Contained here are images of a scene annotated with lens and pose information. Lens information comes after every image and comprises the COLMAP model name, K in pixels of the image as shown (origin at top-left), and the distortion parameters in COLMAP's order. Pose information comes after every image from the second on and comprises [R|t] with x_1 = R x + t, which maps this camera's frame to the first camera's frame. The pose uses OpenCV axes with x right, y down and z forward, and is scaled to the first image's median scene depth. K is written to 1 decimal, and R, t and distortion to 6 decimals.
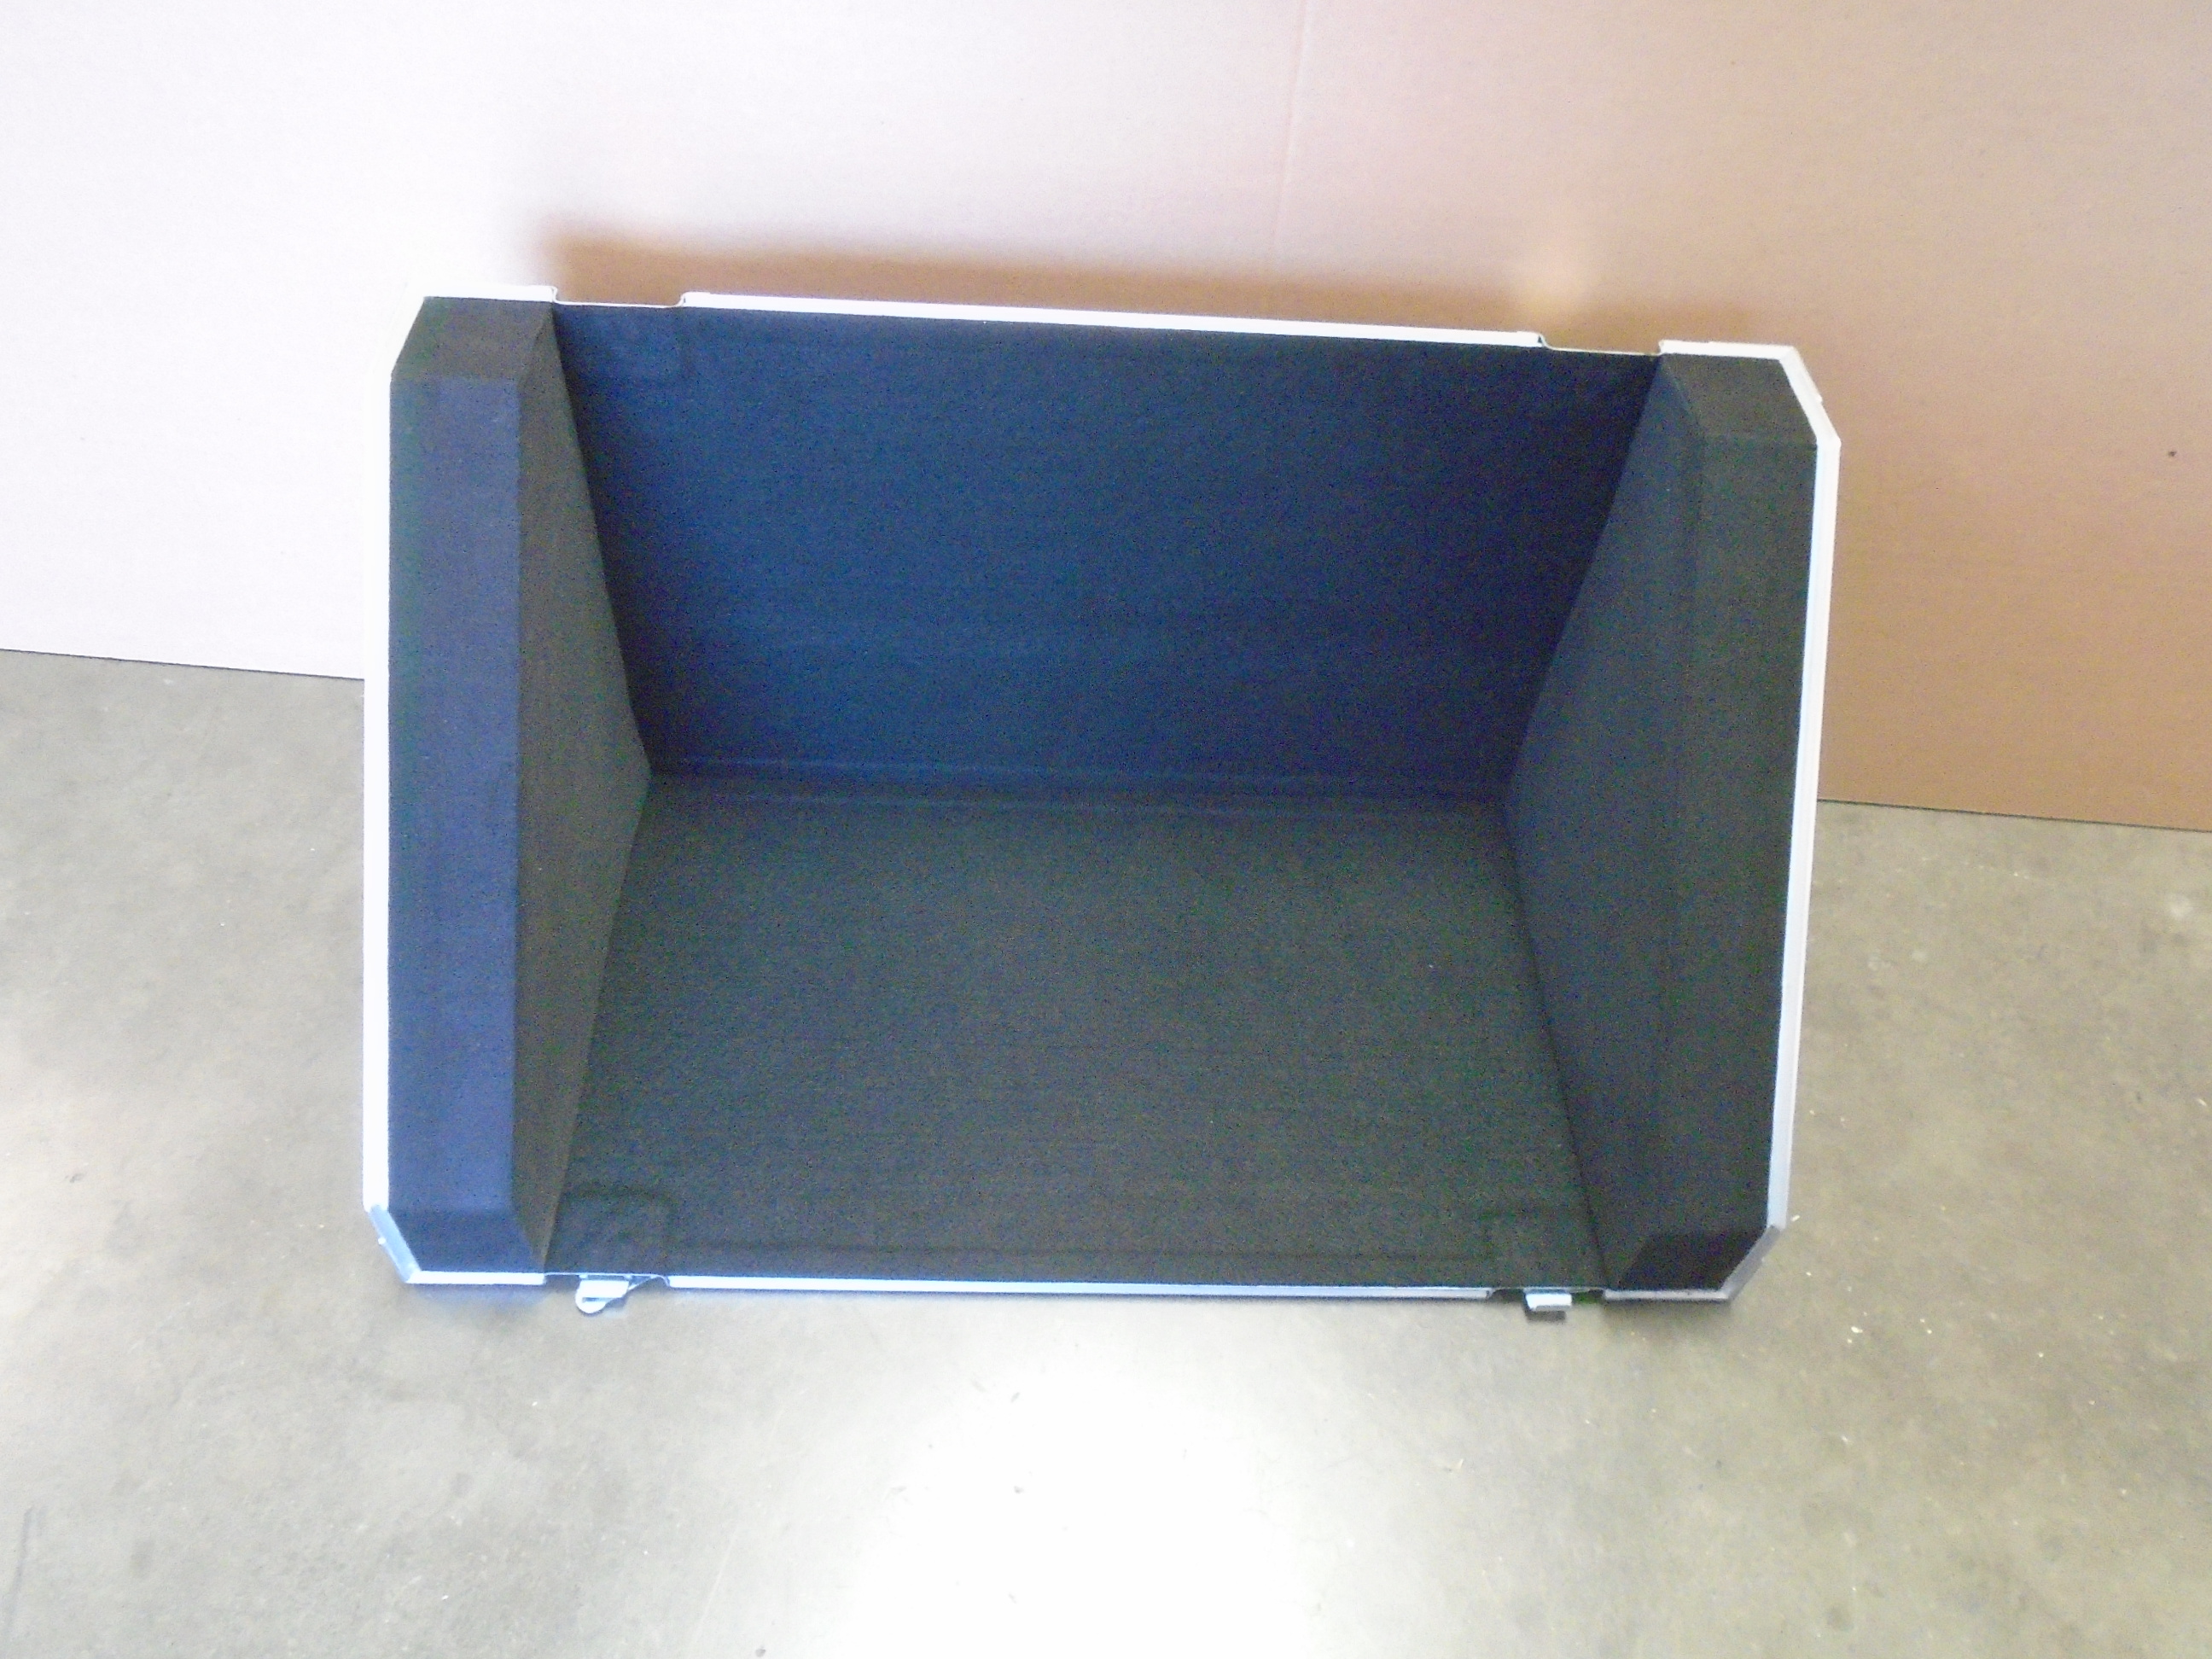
lens RADIAL K [[1705.7, 0, 1122.6], [0, 1705.7, 853.1], [0, 0, 1]] dist [-0.020786, 0.004661]
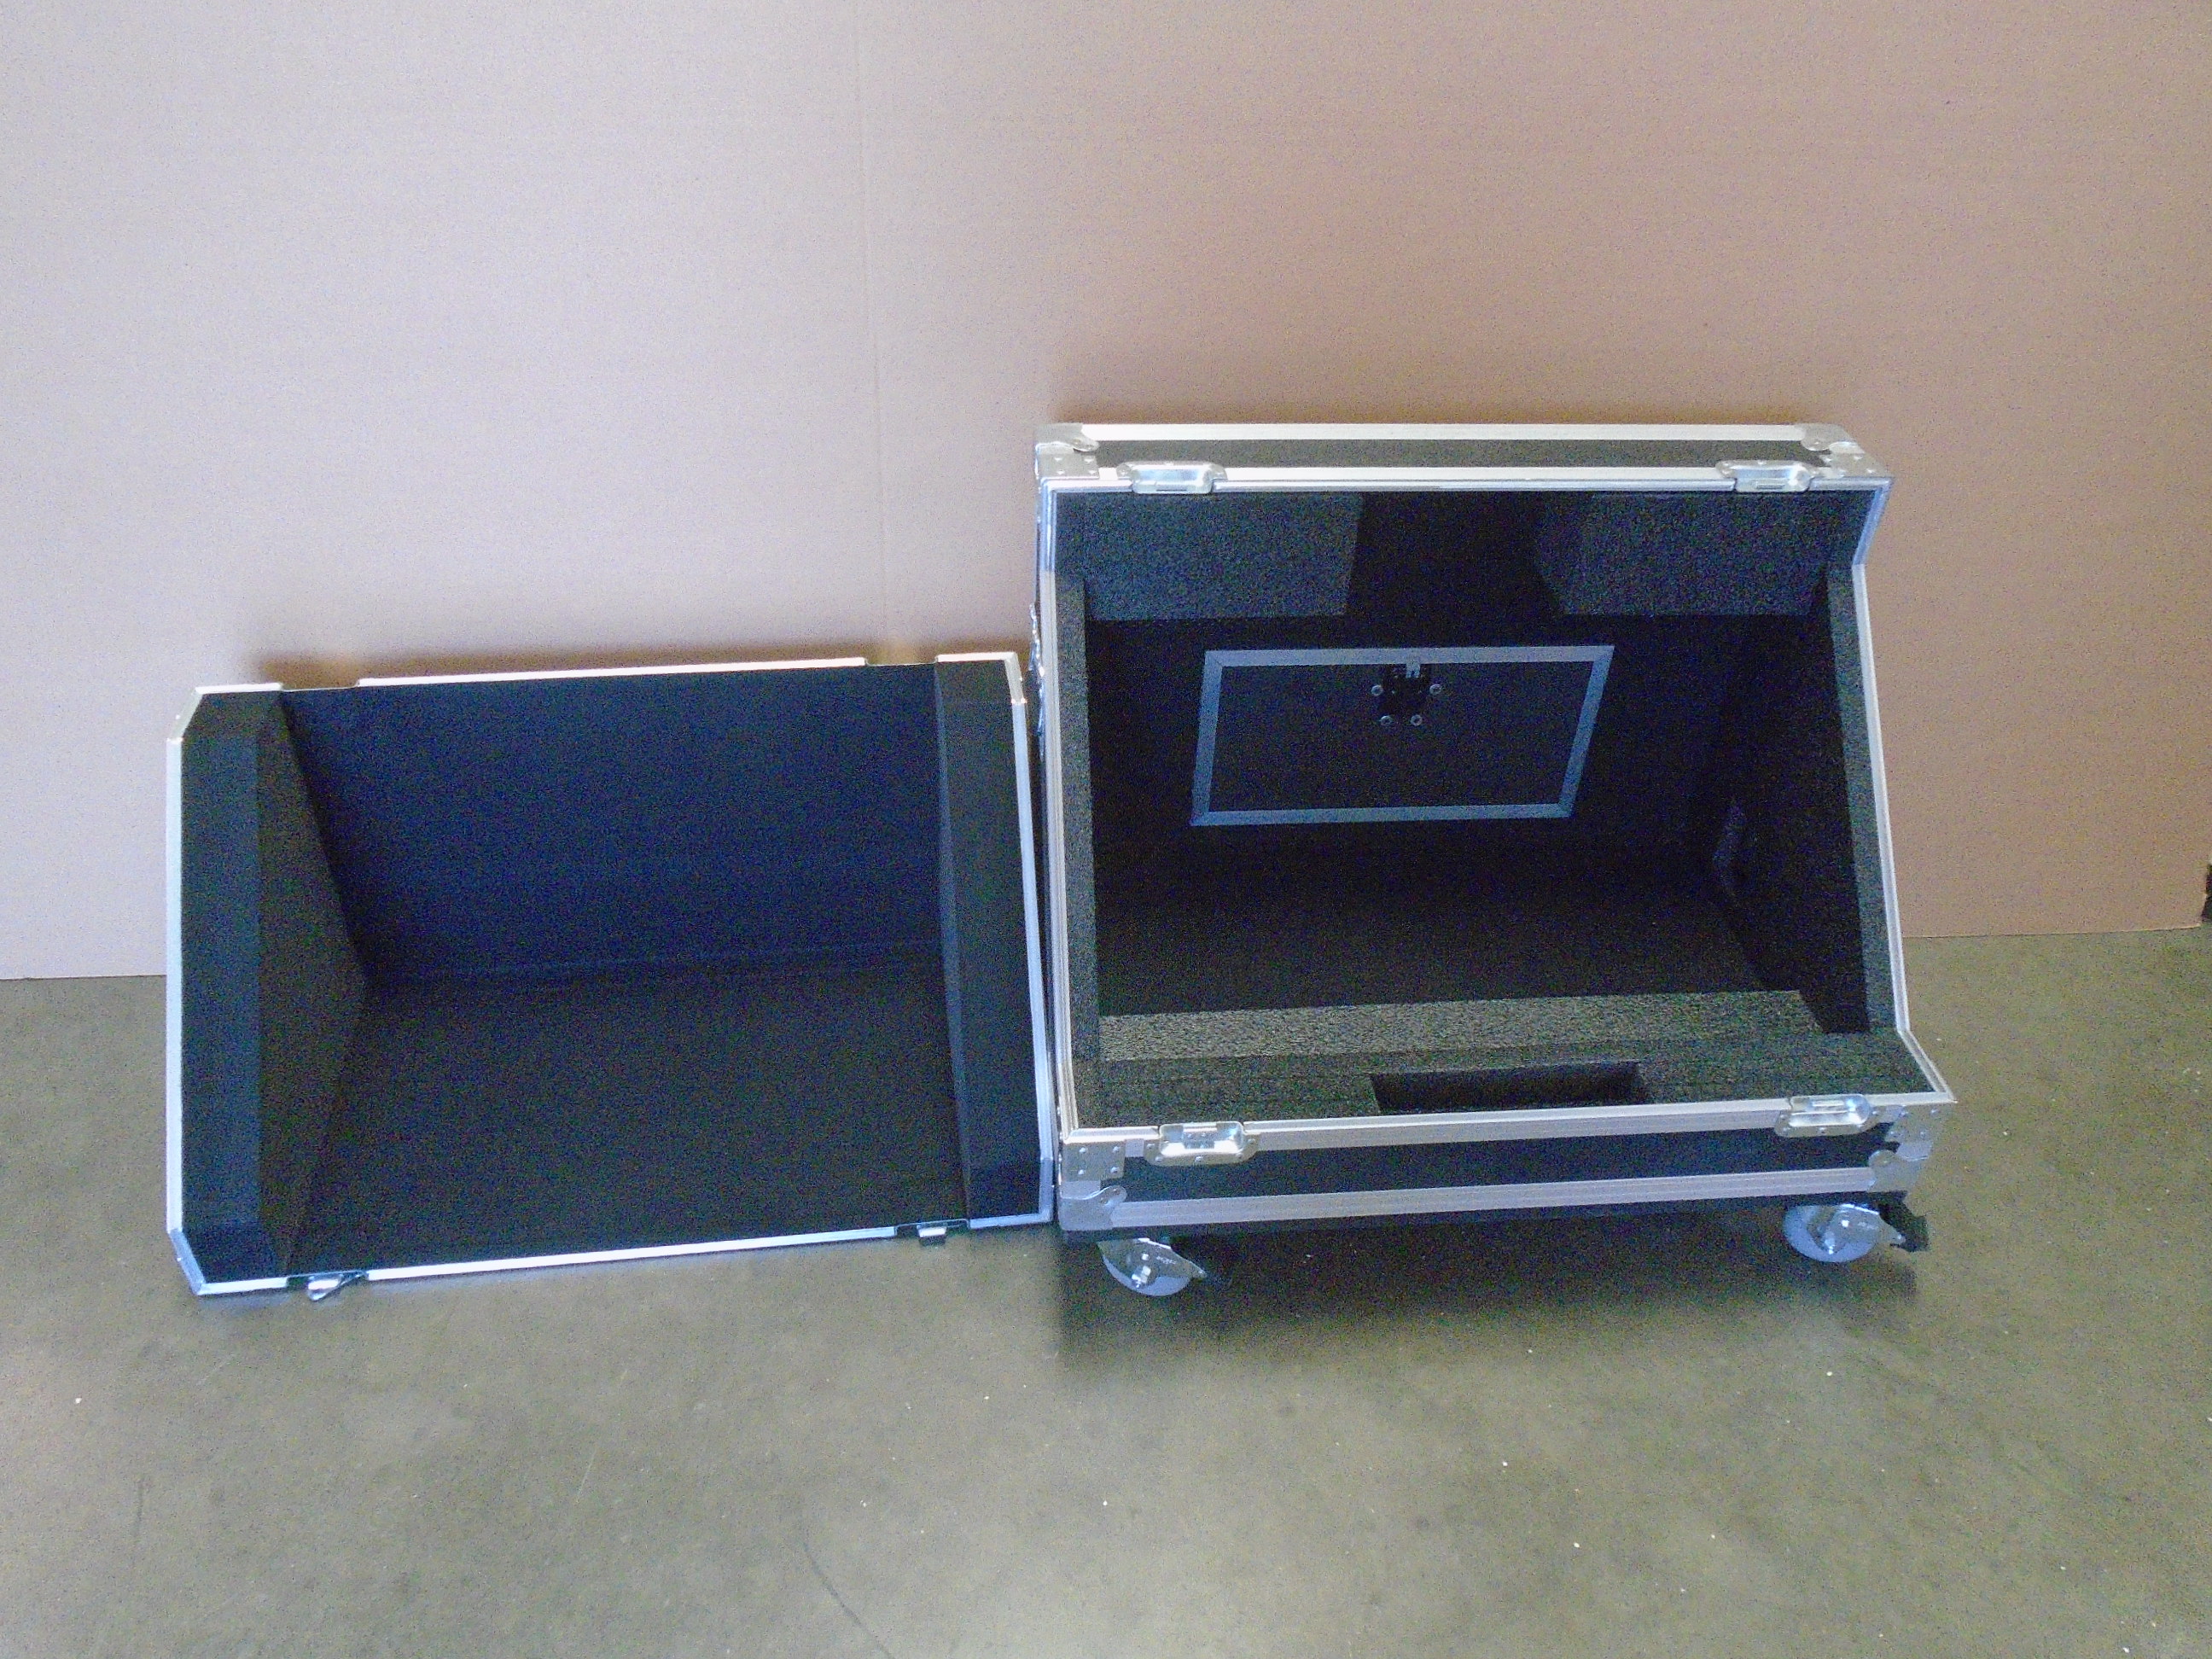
lens RADIAL K [[1705.7, 0, 1101.9], [0, 1705.7, 836.8], [0, 0, 1]] dist [-0.020786, 0.004661]
pose [[0.991090, -0.096545, 0.091757, 0.308895], [0.112573, 0.975375, -0.189660, 0.230786], [-0.071187, 0.198300, 0.977553, -0.684201]]
